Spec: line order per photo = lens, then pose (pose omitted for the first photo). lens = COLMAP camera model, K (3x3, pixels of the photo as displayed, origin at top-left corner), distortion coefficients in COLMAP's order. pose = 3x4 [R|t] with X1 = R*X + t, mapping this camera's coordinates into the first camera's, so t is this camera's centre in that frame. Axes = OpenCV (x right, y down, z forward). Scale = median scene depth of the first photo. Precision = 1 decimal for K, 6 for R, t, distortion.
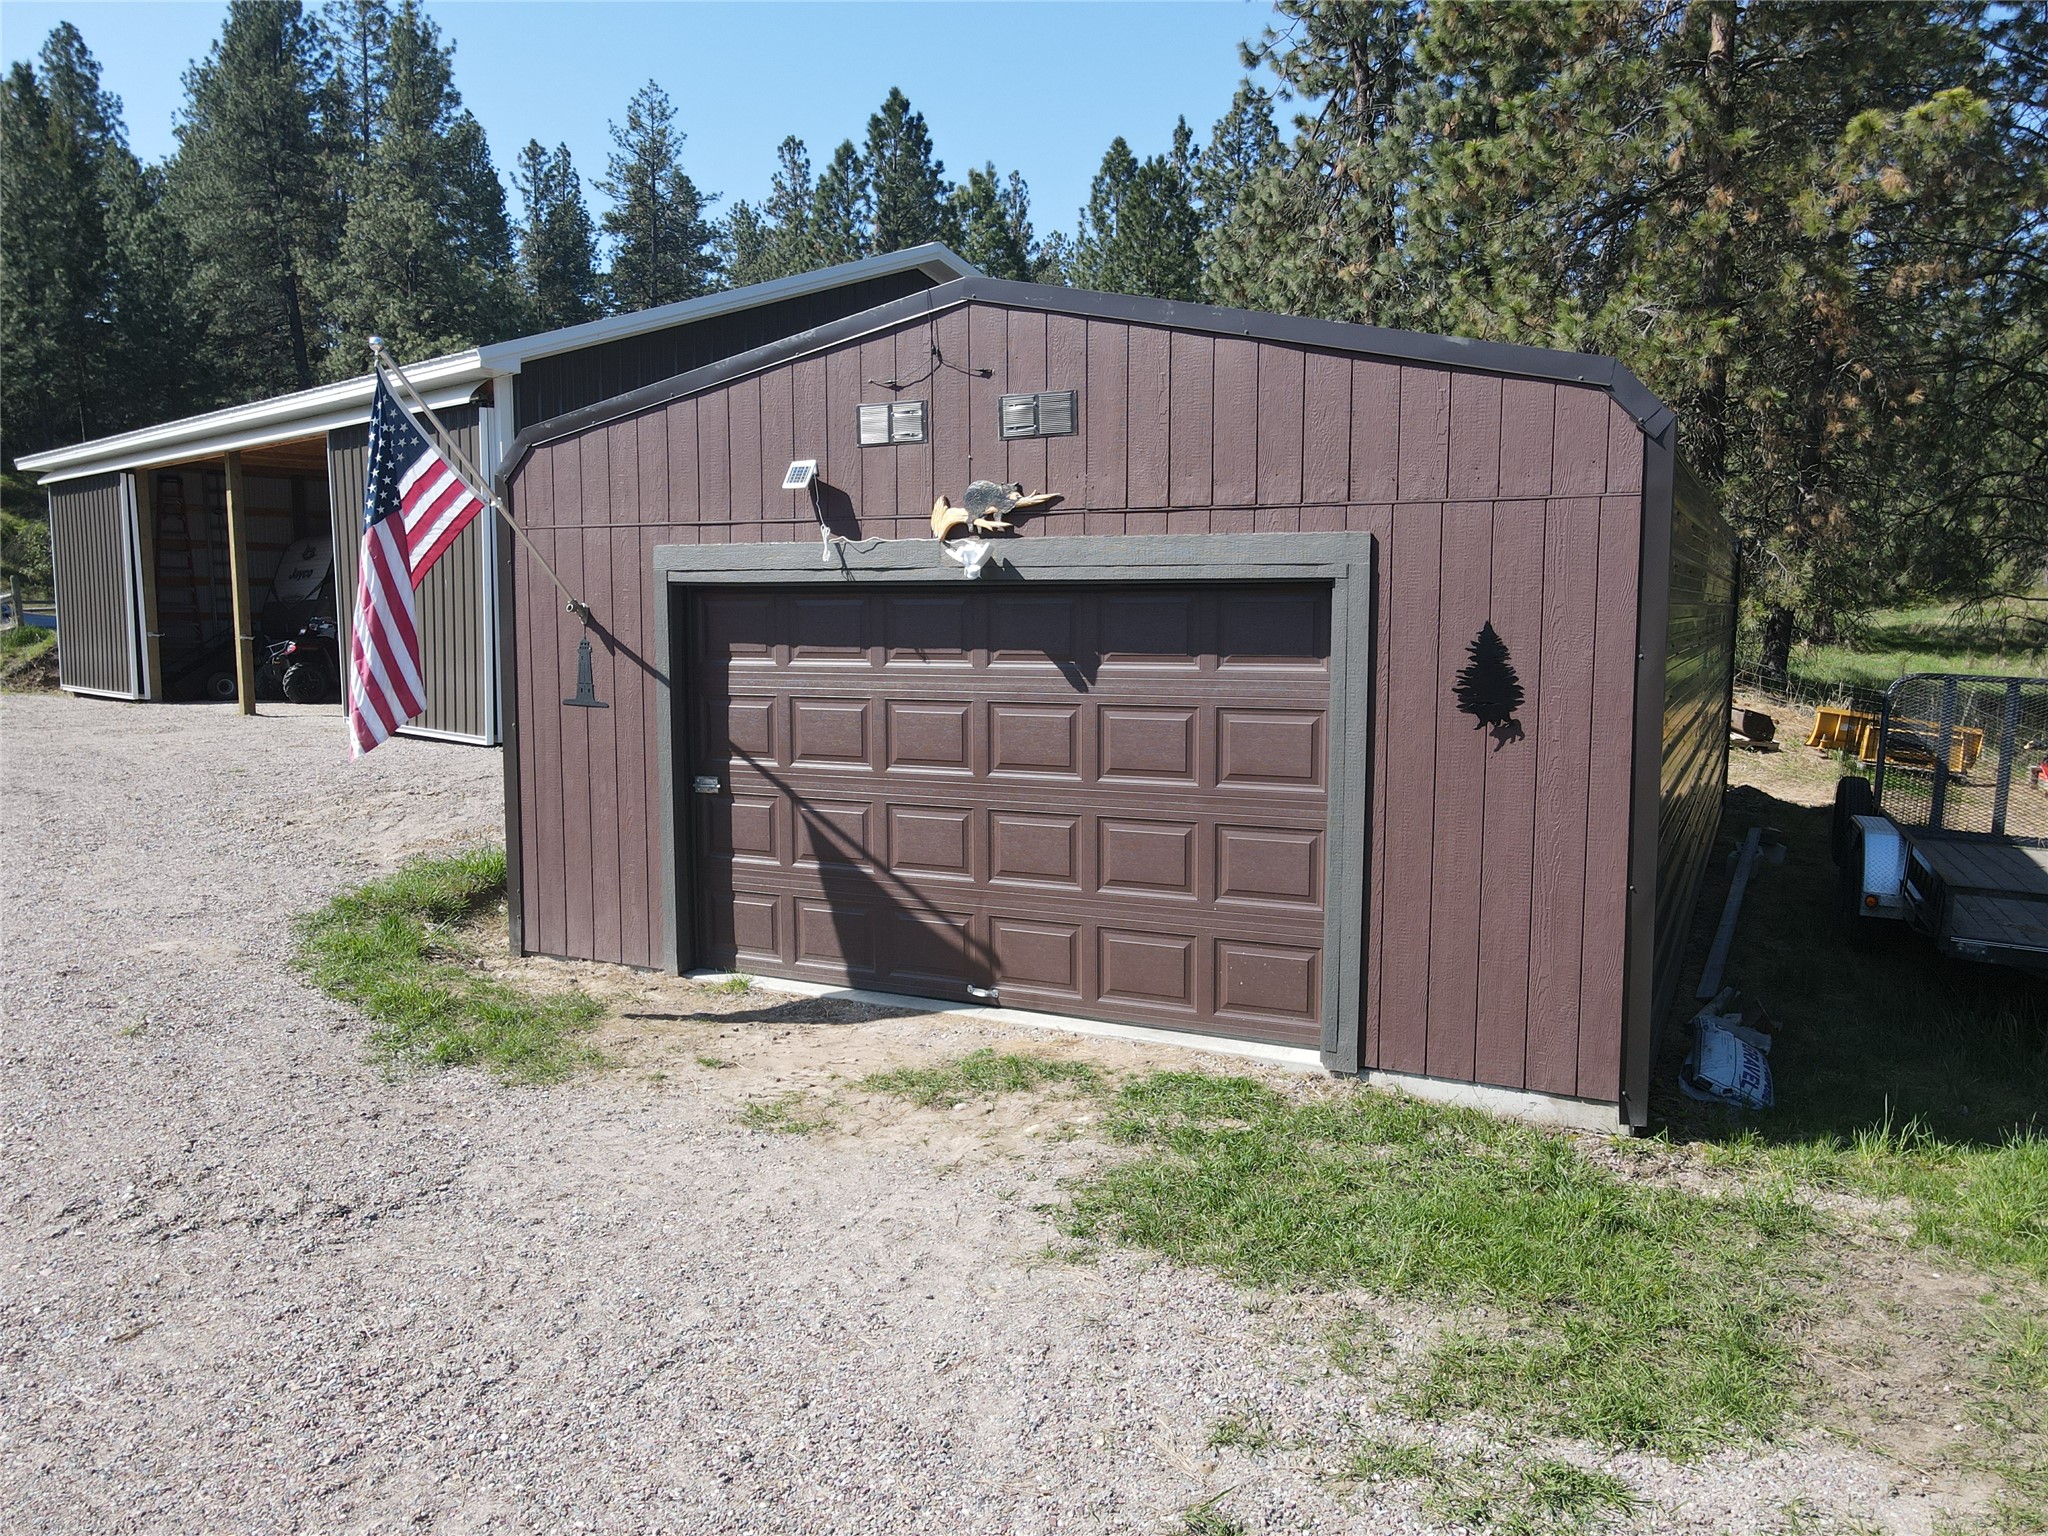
lens RADIAL K [[1502.2, 0, 1024.0], [0, 1502.2, 768.0], [0, 0, 1]] dist [-0.000292, 0.035604]
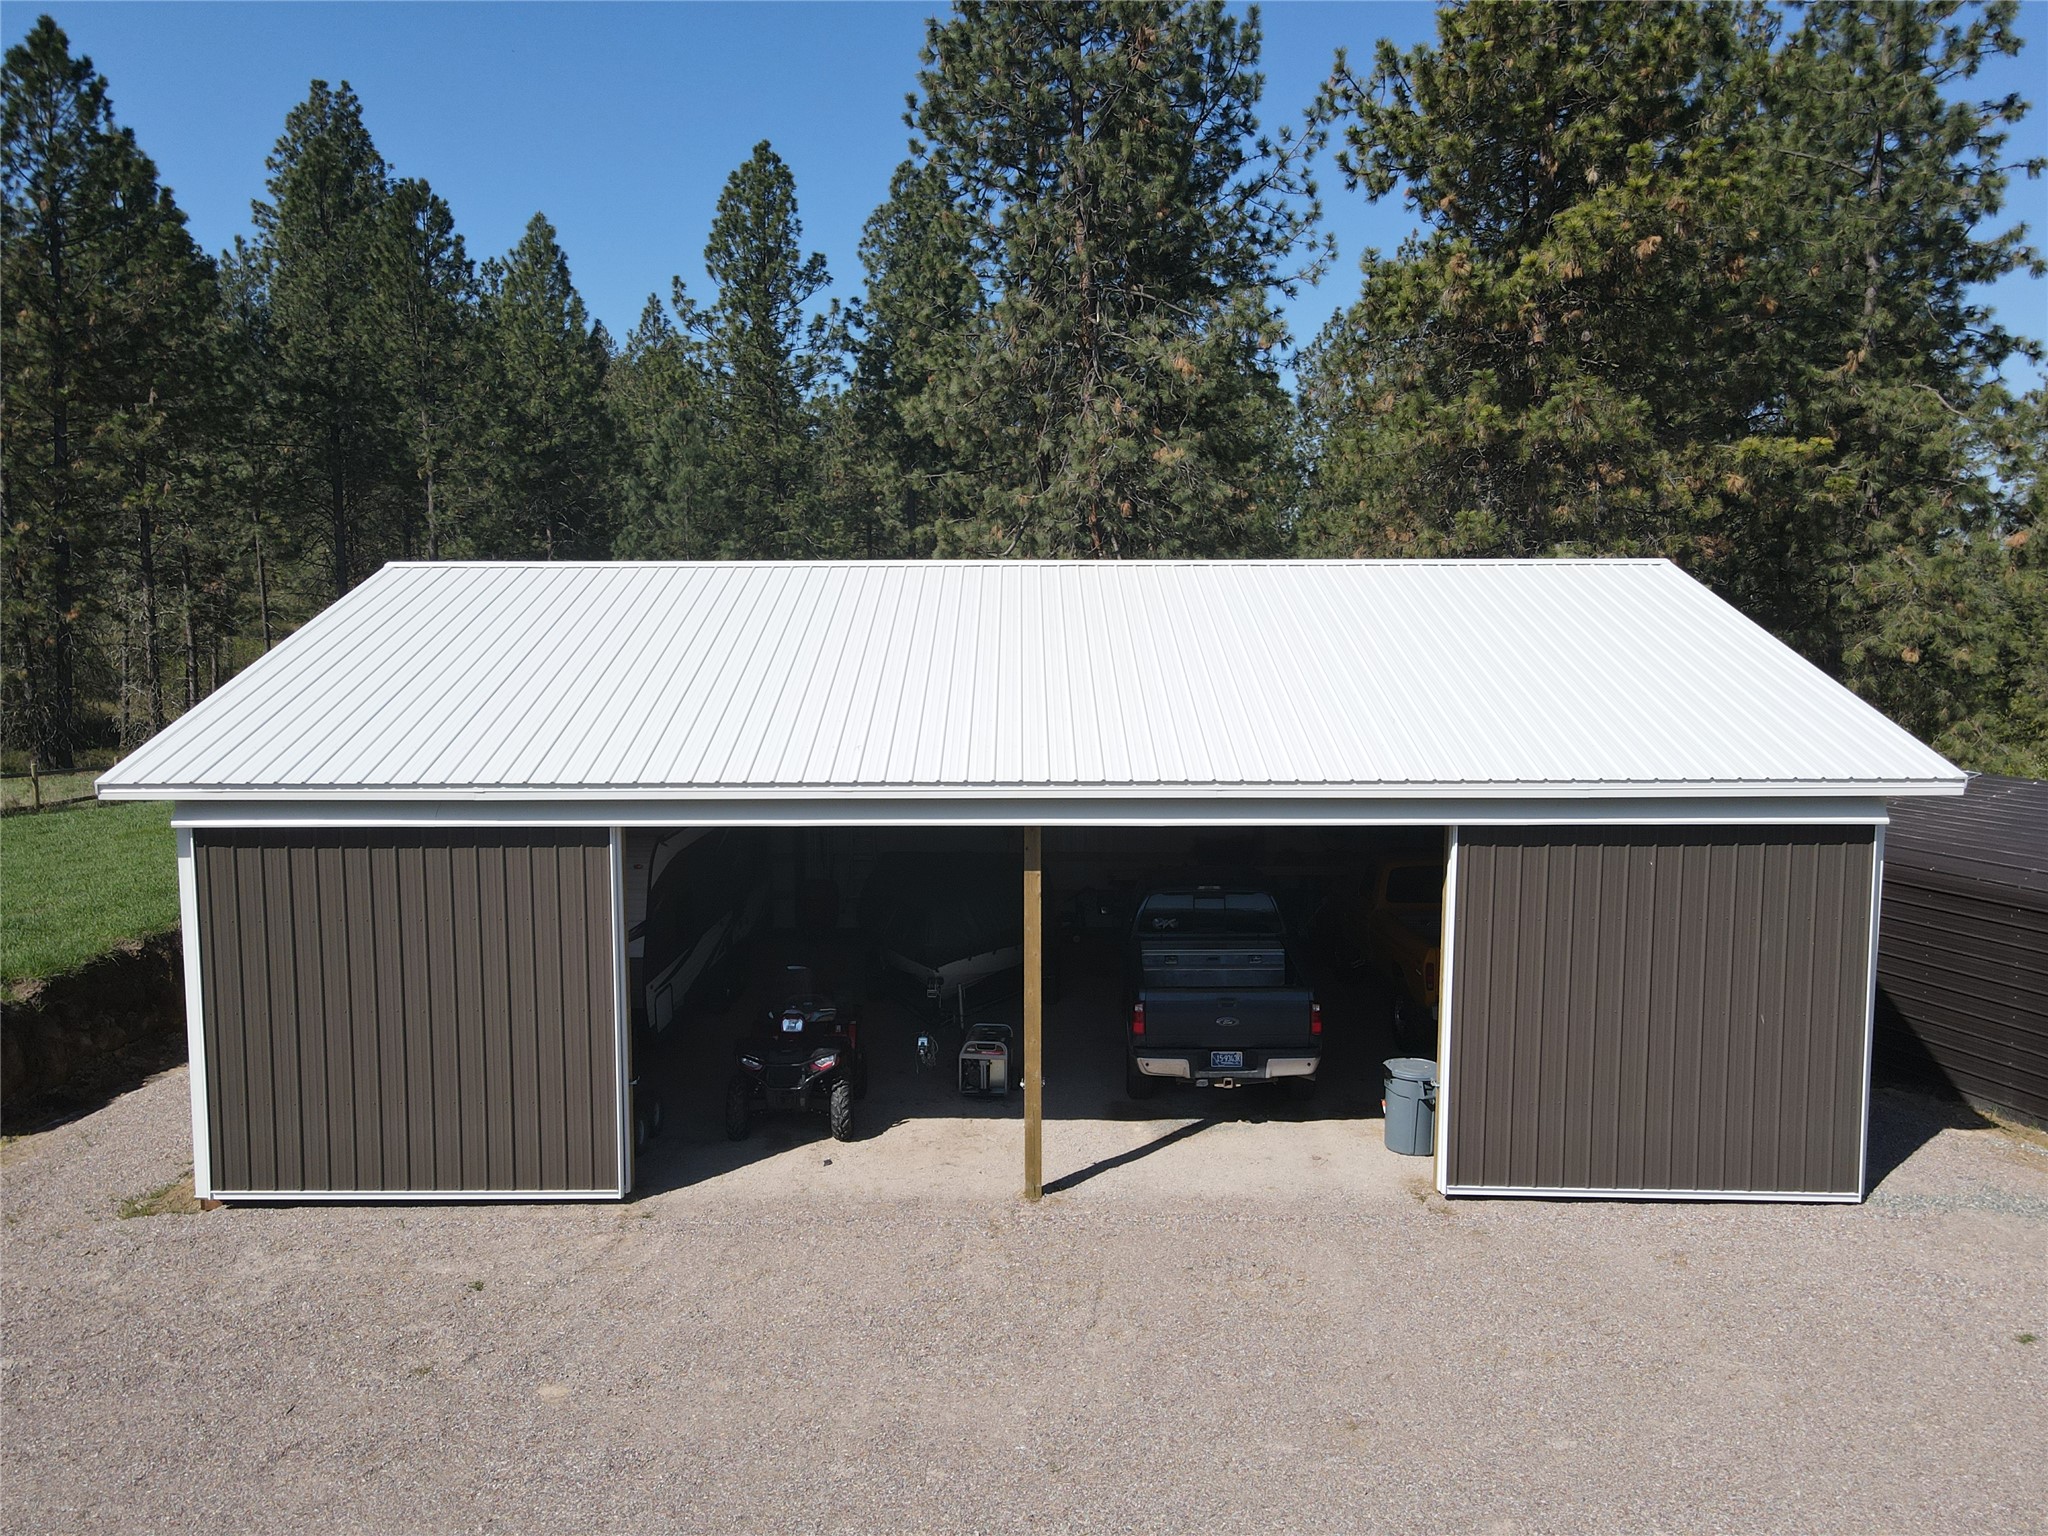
lens RADIAL K [[1502.2, 0, 1024.0], [0, 1502.2, 768.0], [0, 0, 1]] dist [-0.000292, 0.035604]
pose [[0.724994, -0.072075, 0.684973, -2.618544], [0.074479, 0.996882, 0.026065, -0.658046], [-0.684716, 0.032119, 0.728102, 1.382057]]
